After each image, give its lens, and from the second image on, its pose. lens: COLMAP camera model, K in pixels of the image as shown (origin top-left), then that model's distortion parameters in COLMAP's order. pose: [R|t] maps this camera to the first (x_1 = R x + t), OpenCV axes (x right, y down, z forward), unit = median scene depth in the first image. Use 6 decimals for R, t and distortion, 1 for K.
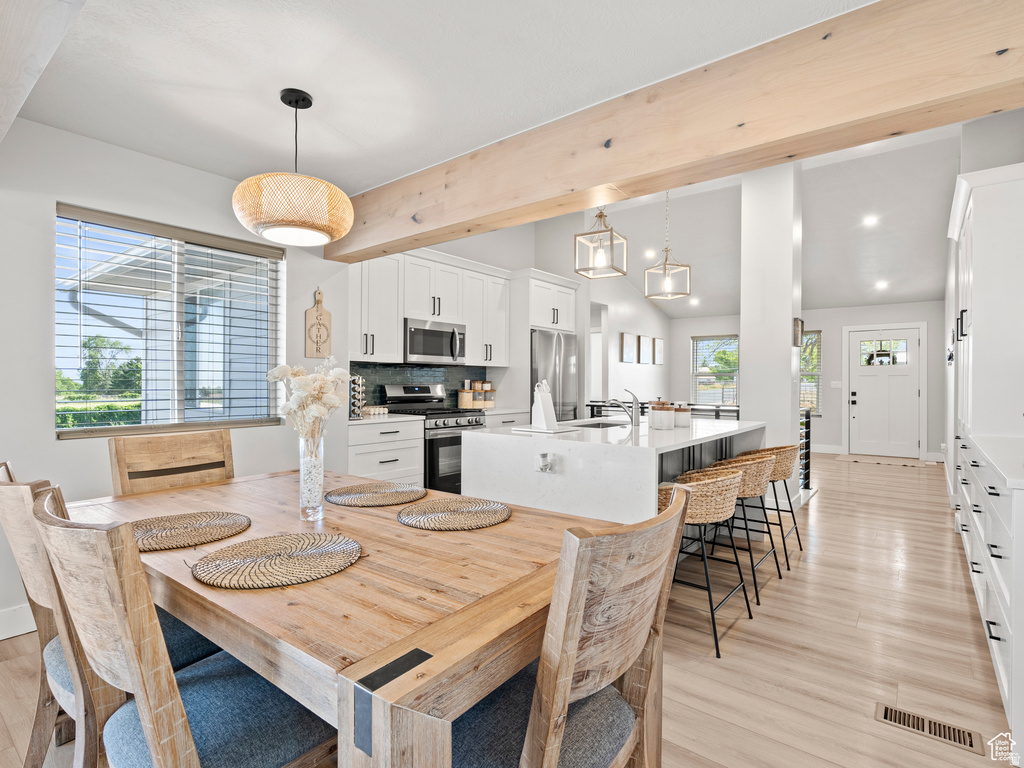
lens RADIAL K [[523.2, 0, 508.0], [0, 523.2, 384.5], [0, 0, 1]] dist [-0.002854, 0.000914]
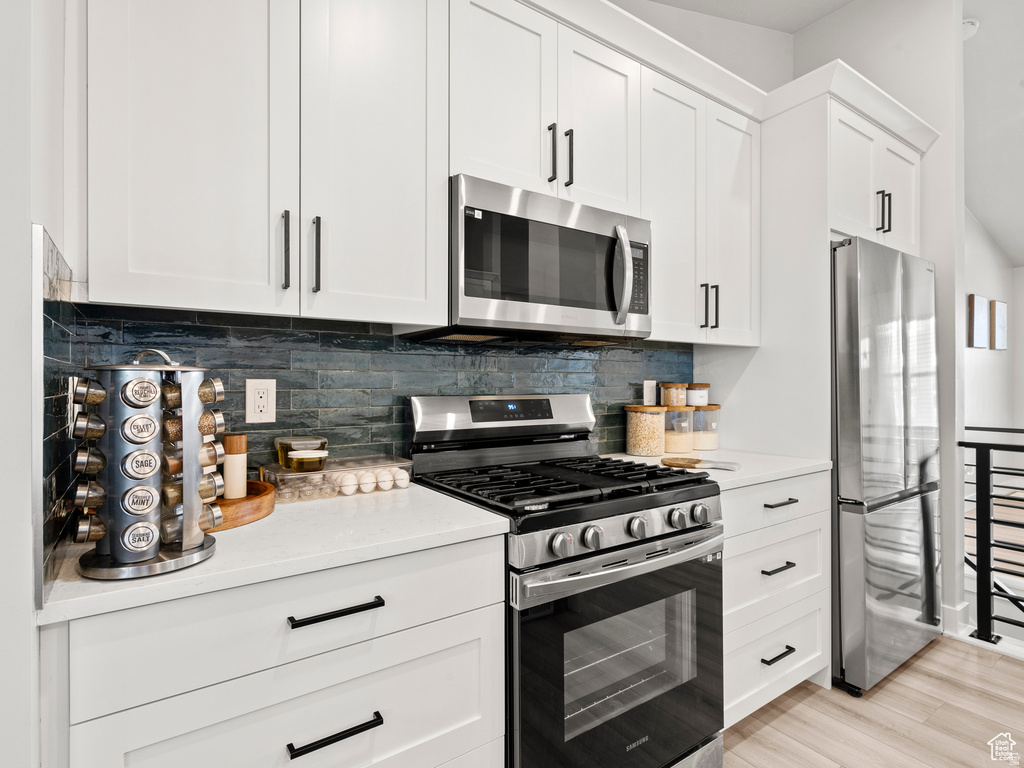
lens RADIAL K [[523.2, 0, 508.0], [0, 523.2, 384.5], [0, 0, 1]] dist [-0.002854, 0.000914]
pose [[0.954760, -0.006761, -0.297302, -0.069941], [0.005480, 0.999972, -0.005141, -0.005058], [0.297328, 0.003279, 0.954770, 0.652578]]
